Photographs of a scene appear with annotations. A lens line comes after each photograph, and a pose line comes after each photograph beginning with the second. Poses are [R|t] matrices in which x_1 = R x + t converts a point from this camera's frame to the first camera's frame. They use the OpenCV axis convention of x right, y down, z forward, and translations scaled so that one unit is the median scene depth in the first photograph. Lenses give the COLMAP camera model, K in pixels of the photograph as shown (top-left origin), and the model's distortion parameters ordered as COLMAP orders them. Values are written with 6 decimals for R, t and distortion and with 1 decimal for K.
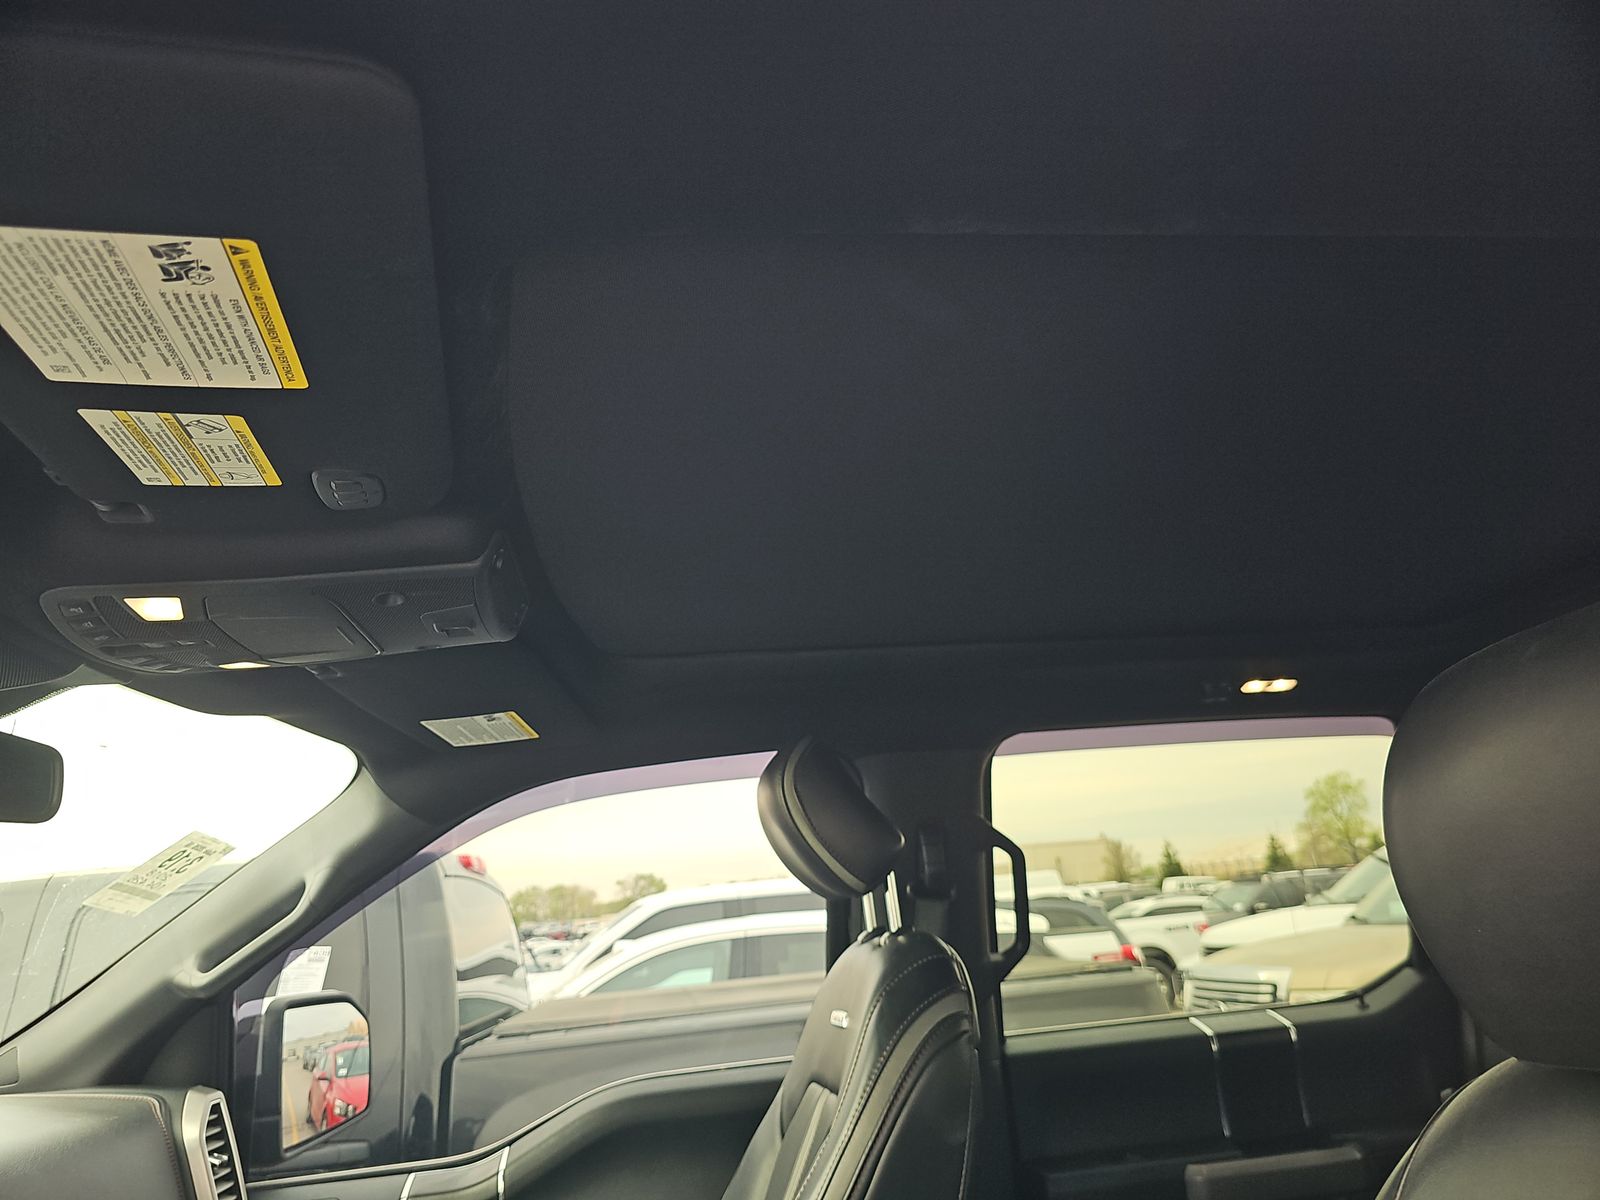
lens RADIAL K [[1098.9, 0, 777.8], [0, 1098.9, 592.4], [0, 0, 1]] dist [0.082299, -0.091644]
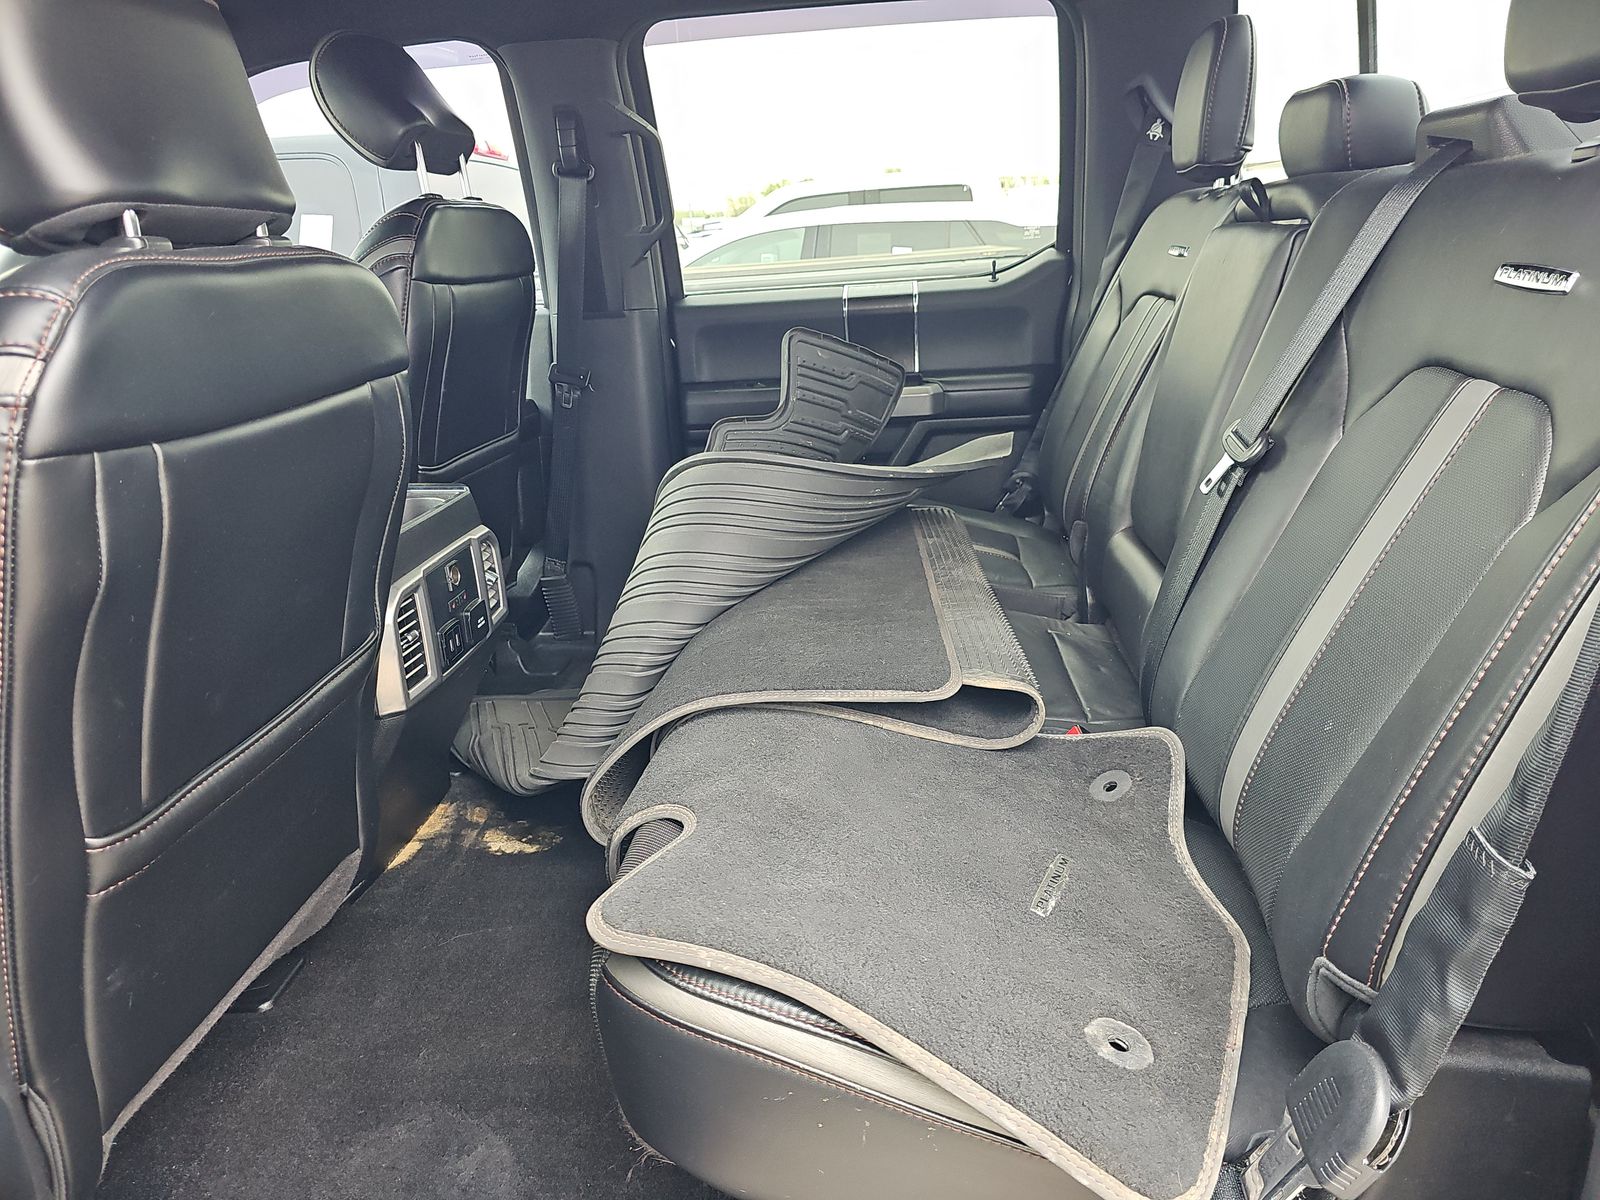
lens RADIAL K [[1098.9, 0, 777.8], [0, 1098.9, 592.4], [0, 0, 1]] dist [0.082299, -0.091644]
pose [[0.967795, 0.101312, -0.230454, 0.664953], [0.050114, 0.819586, 0.570761, -0.032490], [0.246701, -0.563928, 0.788114, -0.150770]]
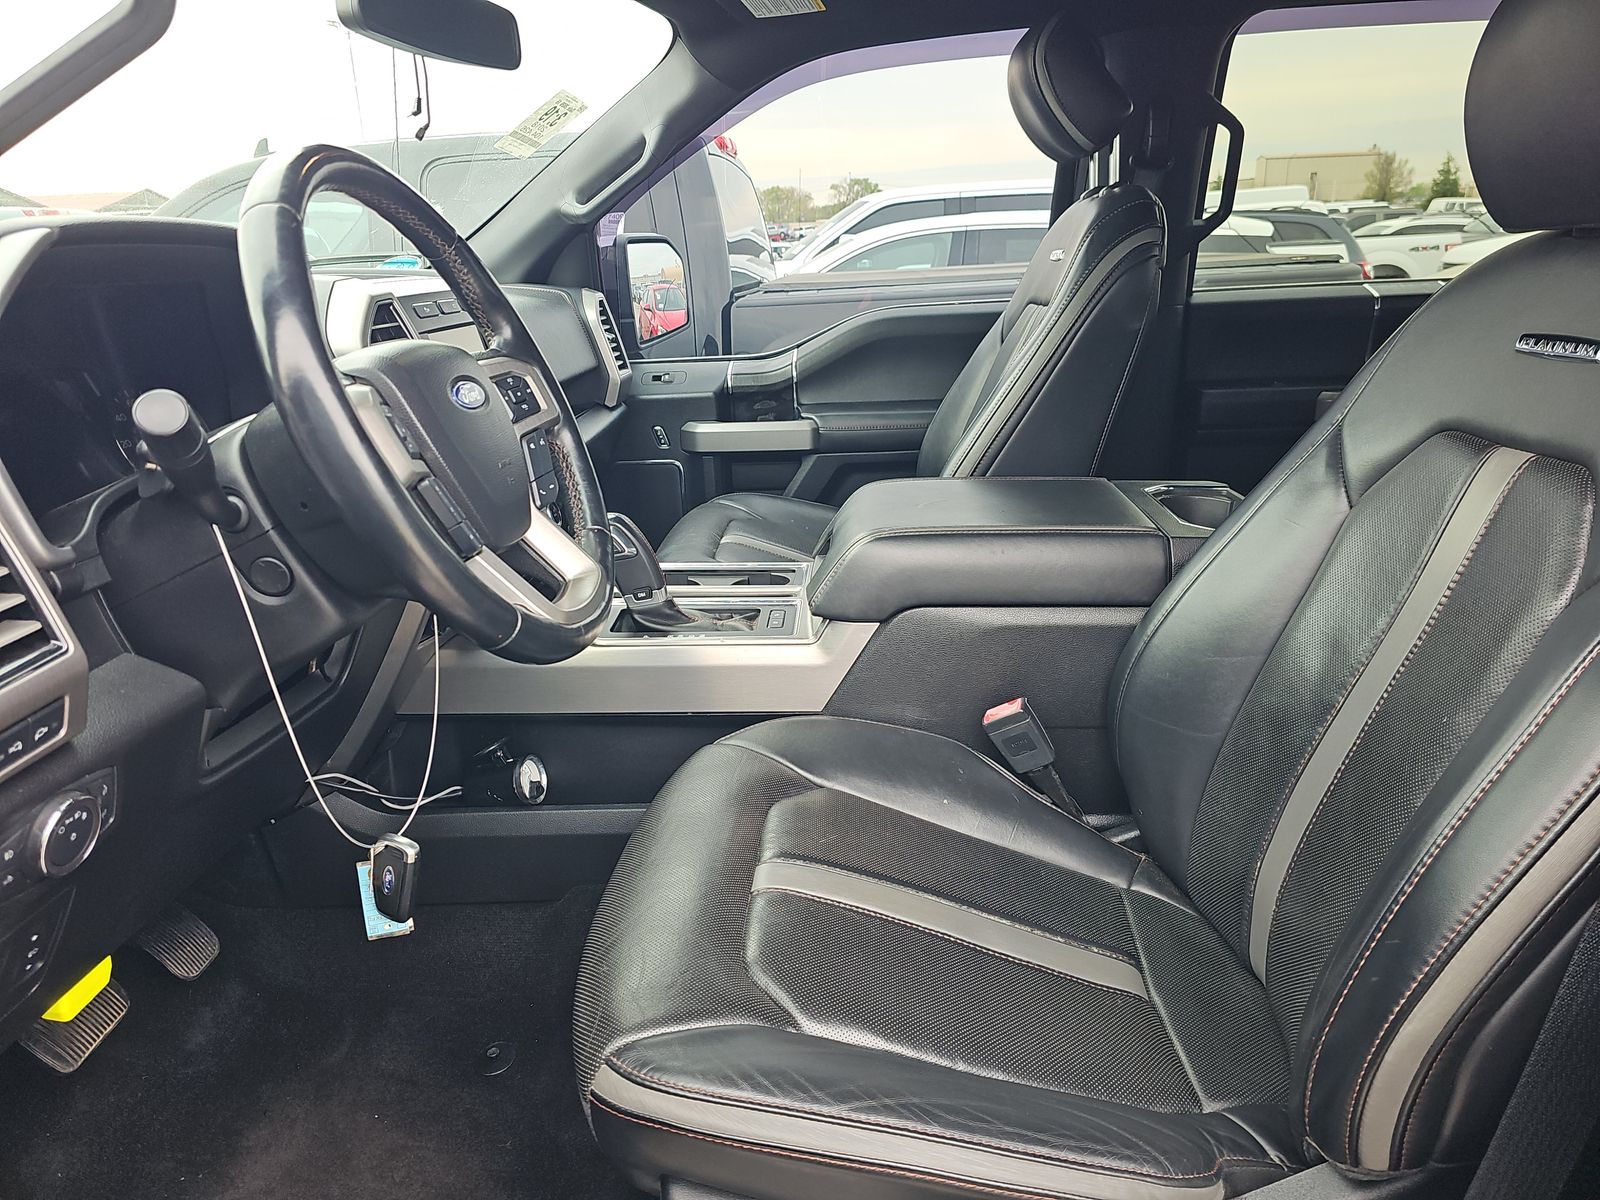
lens RADIAL K [[1098.9, 0, 777.8], [0, 1098.9, 592.4], [0, 0, 1]] dist [0.082299, -0.091644]
pose [[0.983224, 0.088581, -0.159449, -0.018616], [0.017447, 0.824481, 0.565620, -0.025536], [0.181566, -0.558913, 0.809104, -0.259224]]
